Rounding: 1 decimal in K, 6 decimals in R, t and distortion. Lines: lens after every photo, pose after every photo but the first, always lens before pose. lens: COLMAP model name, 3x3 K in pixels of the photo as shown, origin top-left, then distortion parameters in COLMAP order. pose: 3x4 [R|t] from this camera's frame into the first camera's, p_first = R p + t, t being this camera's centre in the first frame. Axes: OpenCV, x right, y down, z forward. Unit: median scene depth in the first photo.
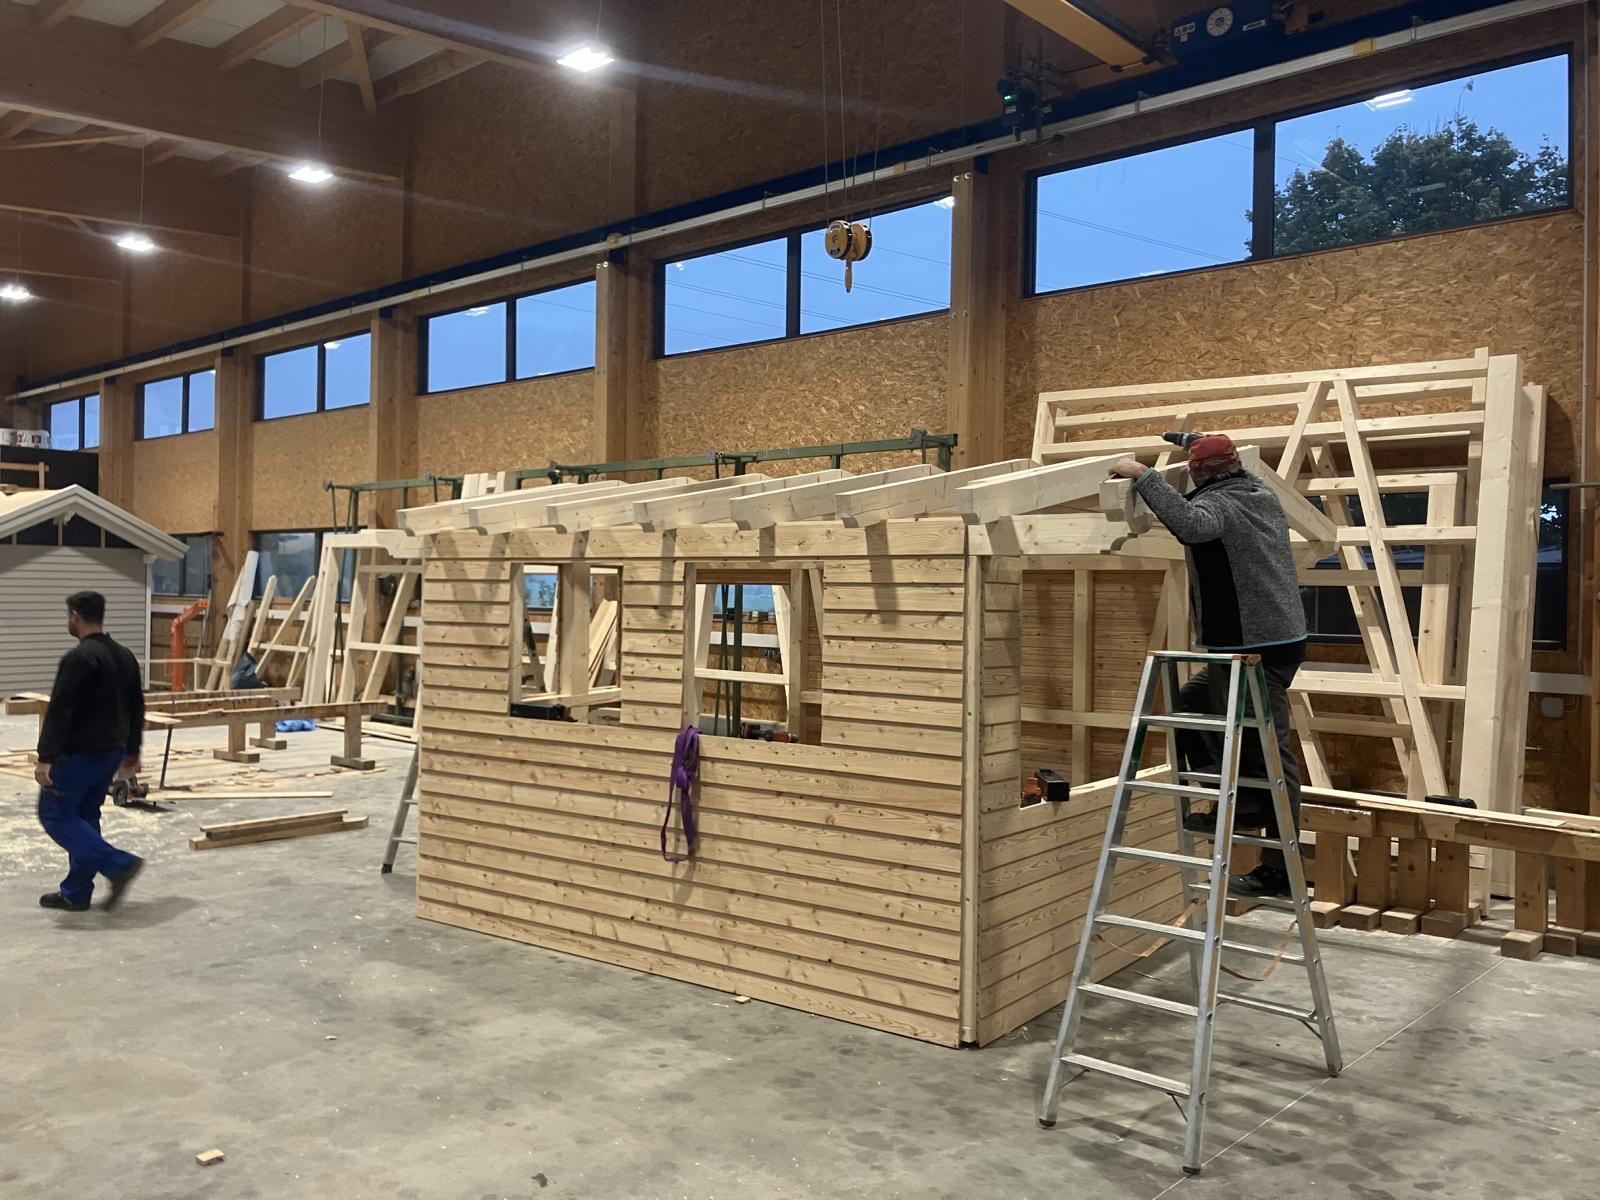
lens RADIAL K [[1306.0, 0, 754.8], [0, 1306.0, 598.9], [0, 0, 1]] dist [0.179467, -0.477458]
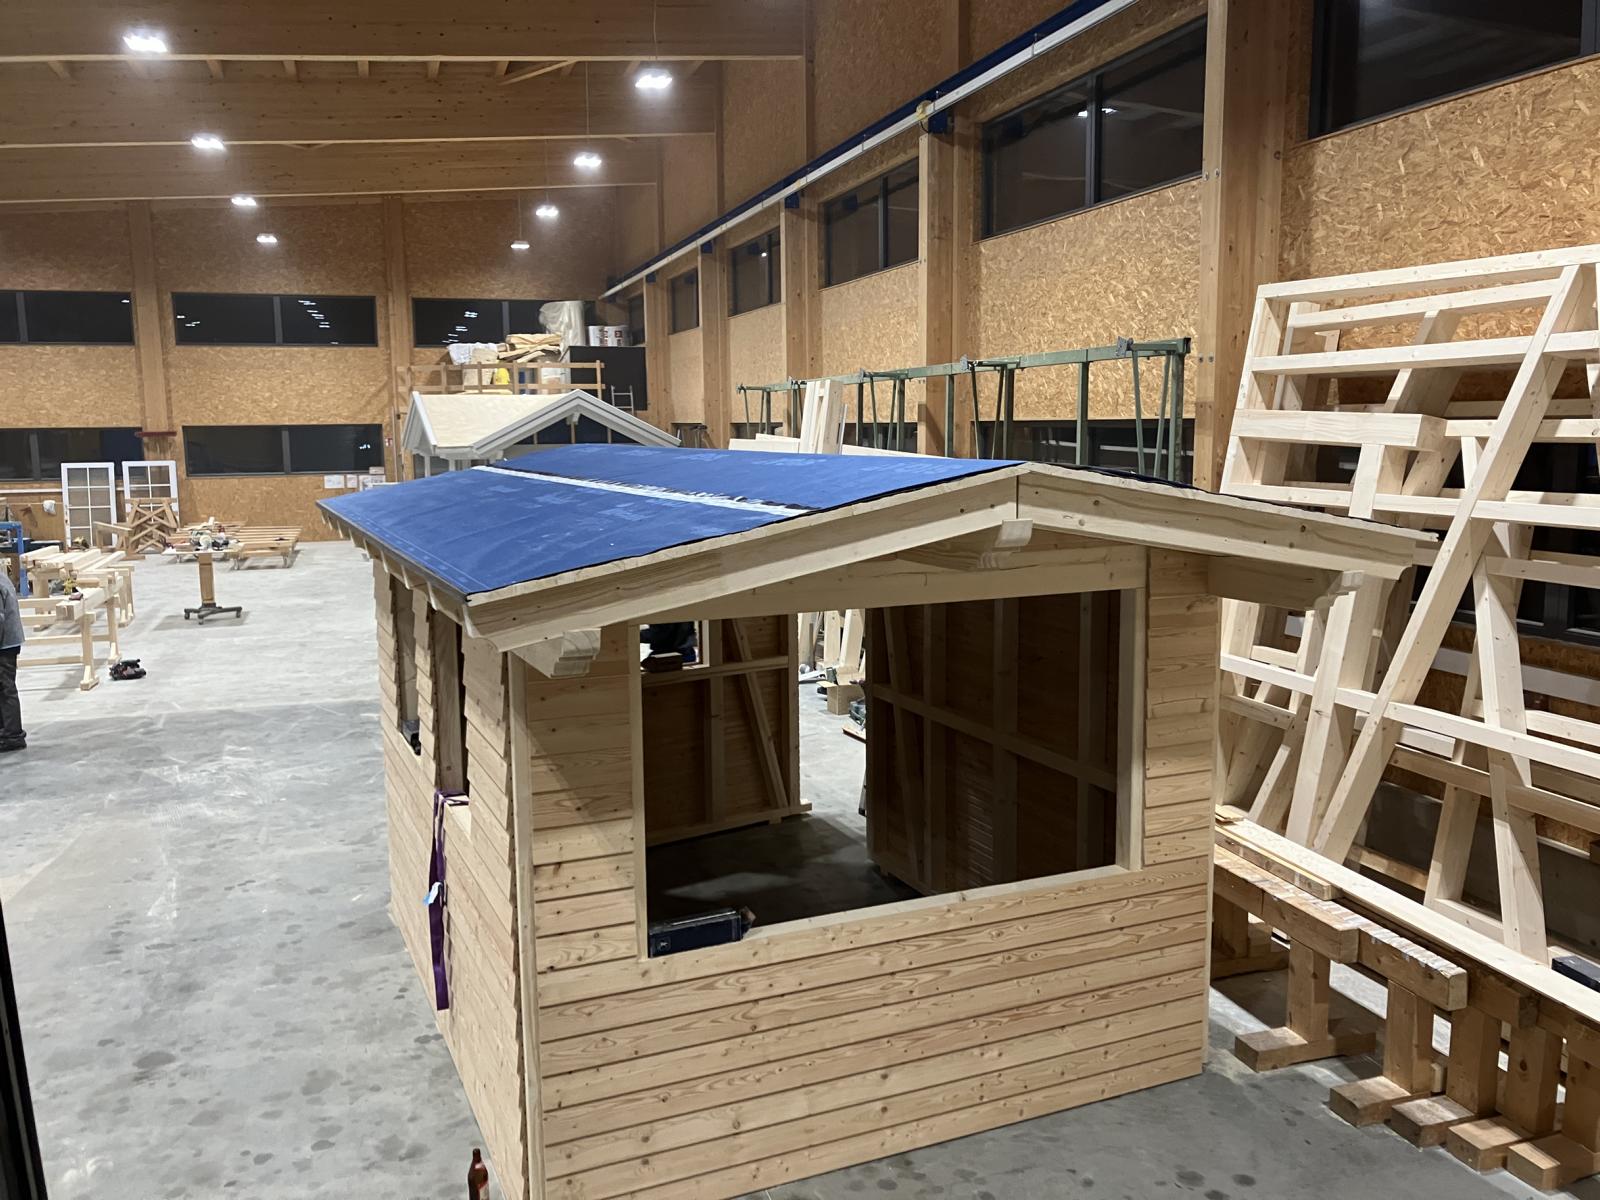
lens RADIAL K [[1313.7, 0, 800.0], [0, 1313.7, 600.0], [0, 0, 1]] dist [0.004105, -0.007105]
pose [[0.872731, 0.040444, -0.486523, 0.305735], [0.022130, 0.992261, 0.122183, -0.066367], [0.487700, -0.117400, 0.865082, 0.194006]]
